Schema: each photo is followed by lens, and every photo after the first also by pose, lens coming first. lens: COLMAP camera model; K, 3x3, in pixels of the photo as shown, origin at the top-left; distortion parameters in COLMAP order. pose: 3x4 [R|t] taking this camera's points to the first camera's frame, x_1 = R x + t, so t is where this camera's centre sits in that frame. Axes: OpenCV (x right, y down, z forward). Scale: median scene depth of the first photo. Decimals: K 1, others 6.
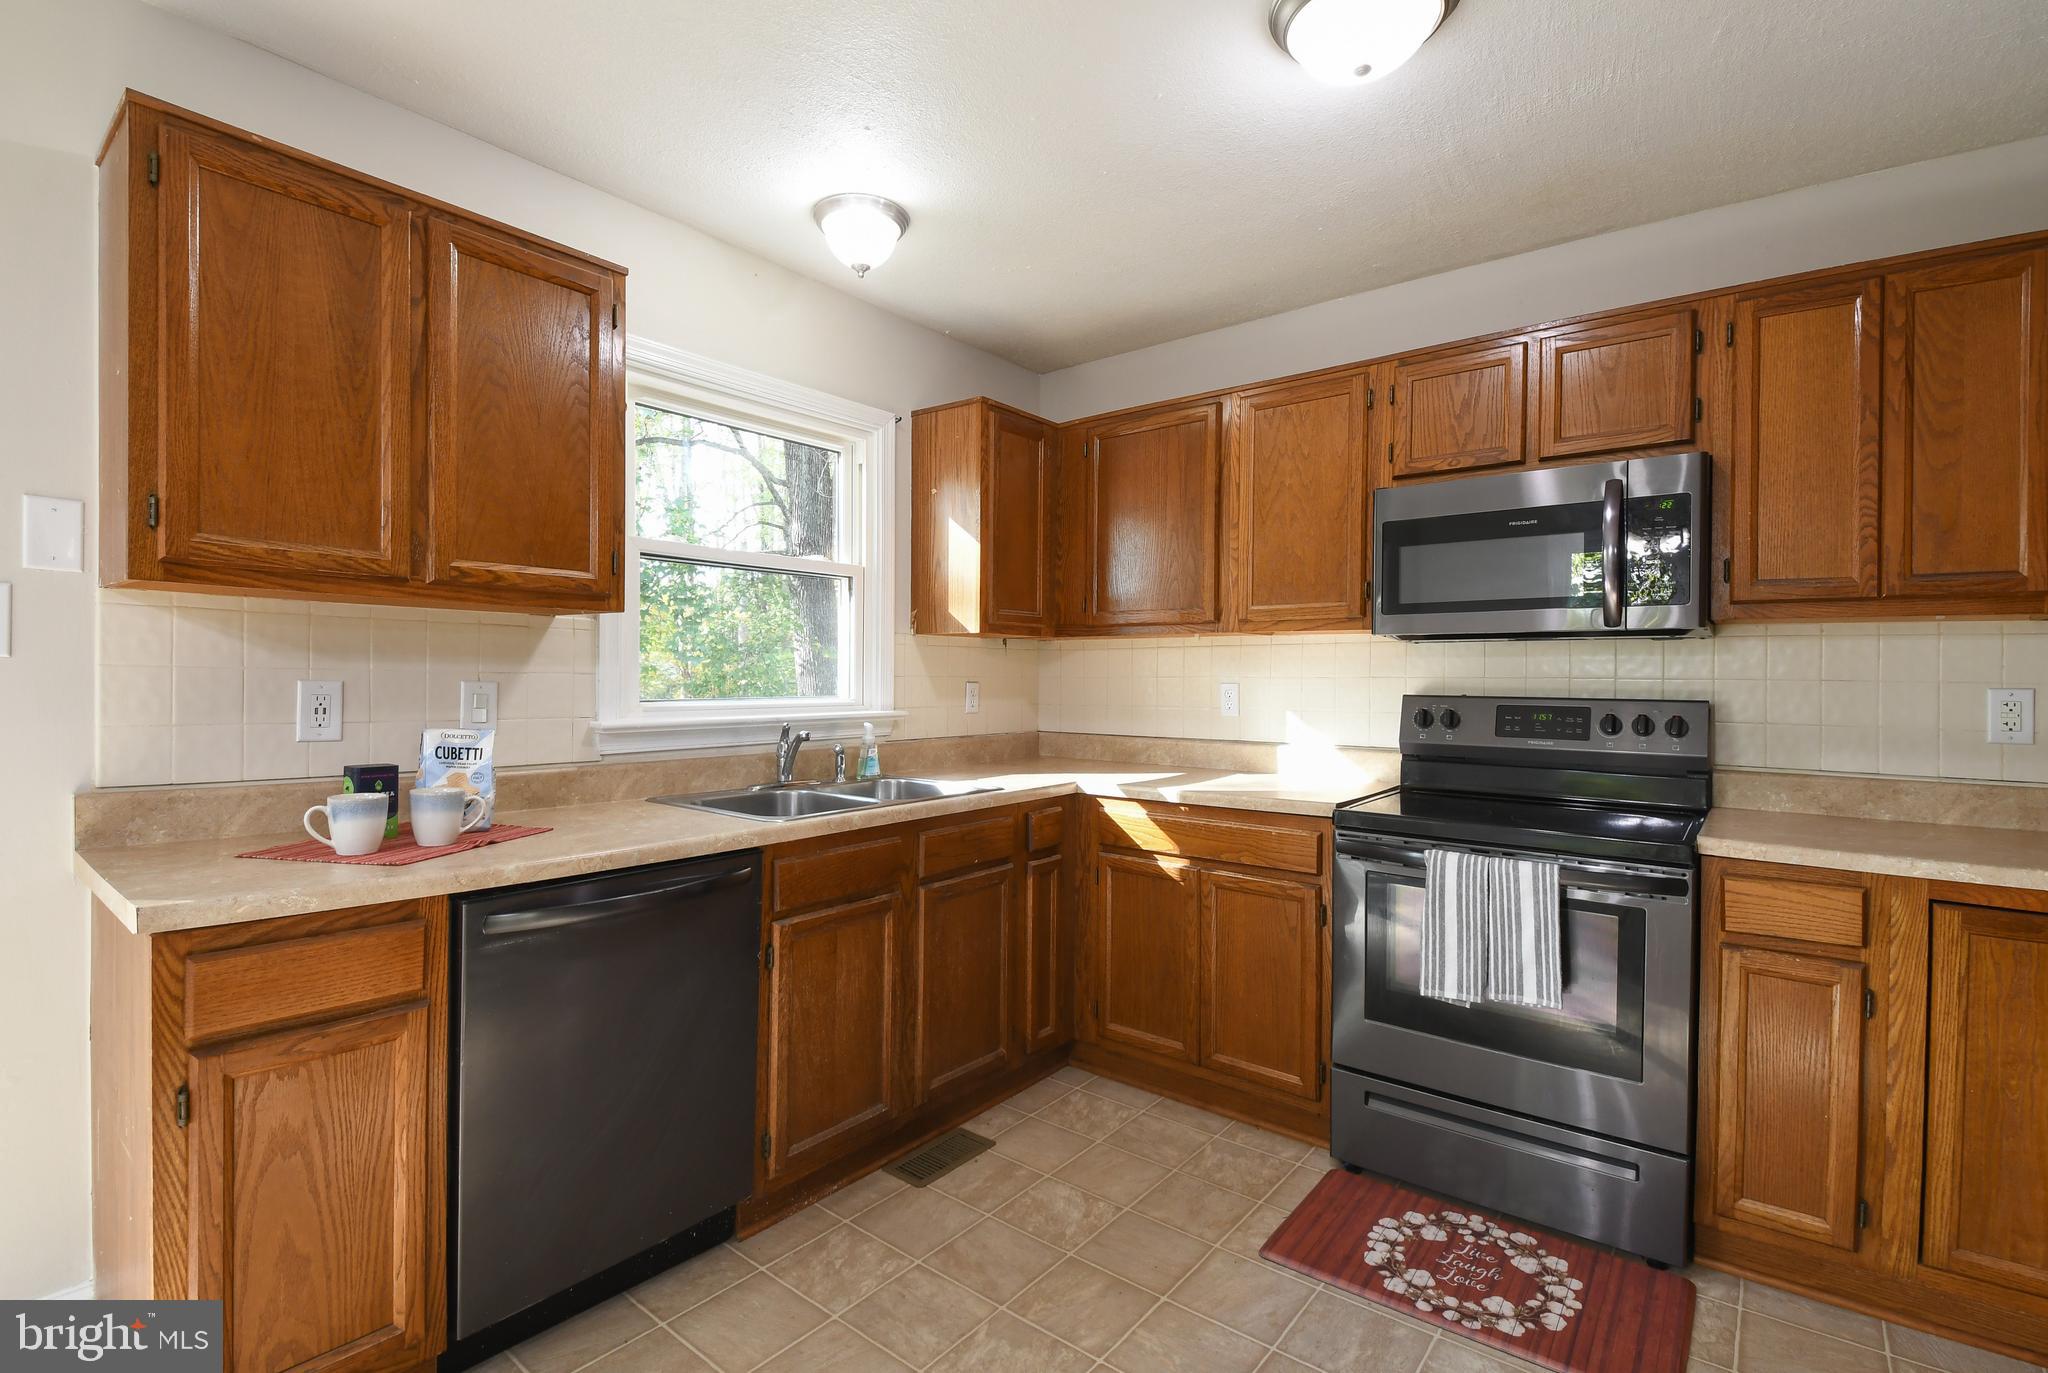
lens RADIAL K [[912.8, 0, 1024.0], [0, 912.8, 686.5], [0, 0, 1]] dist [0.018148, -0.028498]
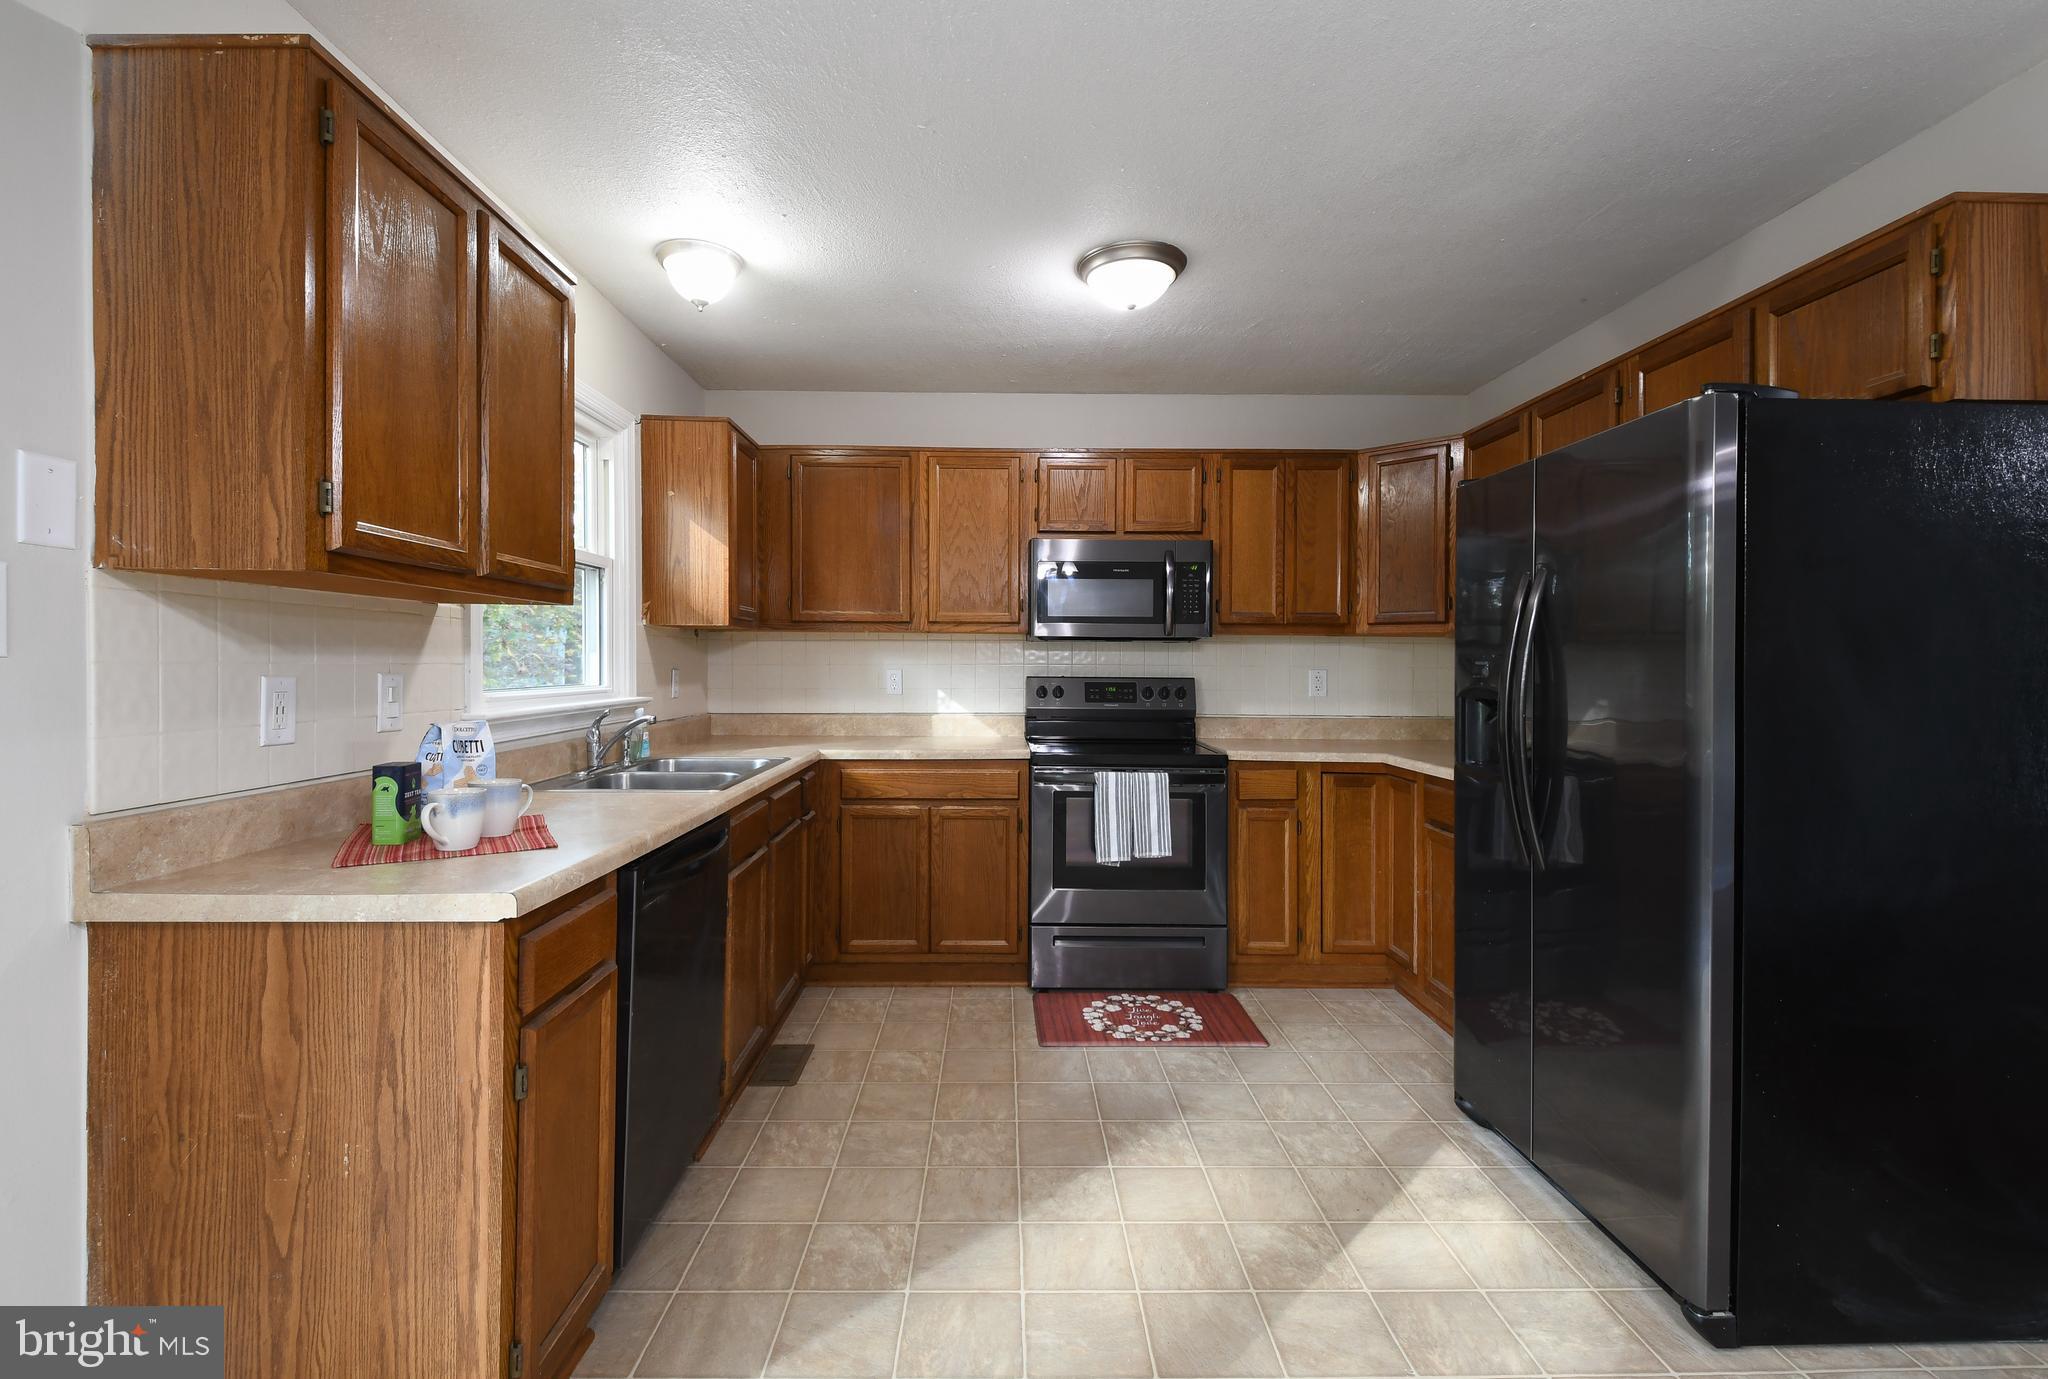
lens RADIAL K [[886.6, 0, 976.4], [0, 886.6, 666.1], [0, 0, 1]] dist [0.030043, -0.014962]
pose [[0.785006, -0.004691, 0.619470, -0.648567], [0.006999, 0.999975, -0.001297, -0.007260], [-0.619448, 0.005354, 0.785019, -0.085182]]
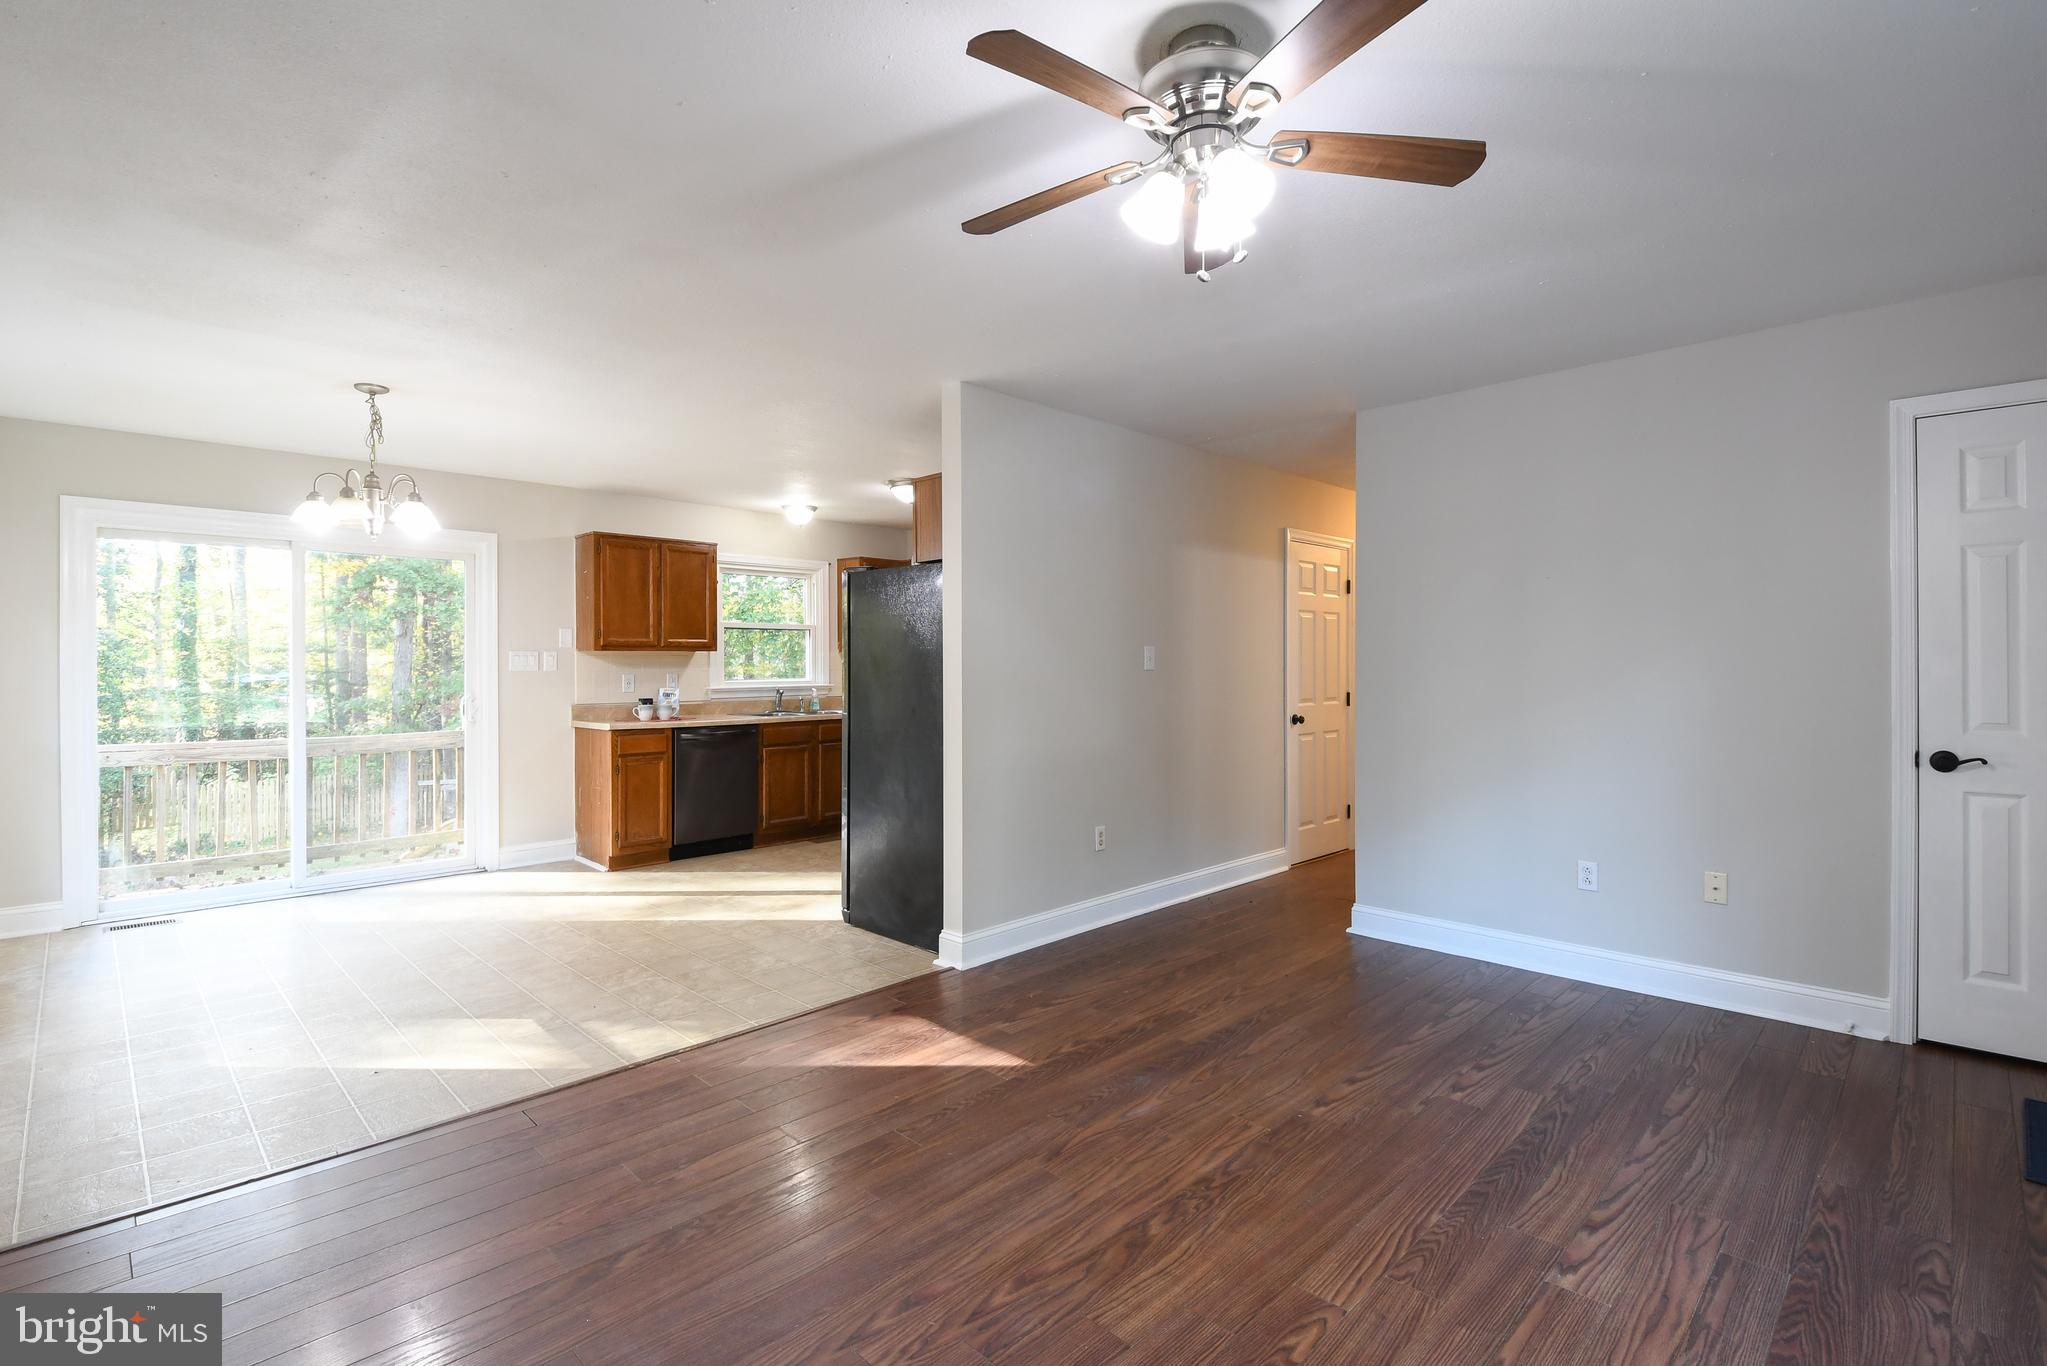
lens RADIAL K [[915.7, 0, 1034.6], [0, 915.7, 671.9], [0, 0, 1]] dist [0.021418, -0.016521]
pose [[0.993868, -0.015406, -0.109496, 0.906074], [0.014972, 0.999876, -0.004789, 0.019687], [0.109556, 0.003121, 0.993976, -1.838691]]
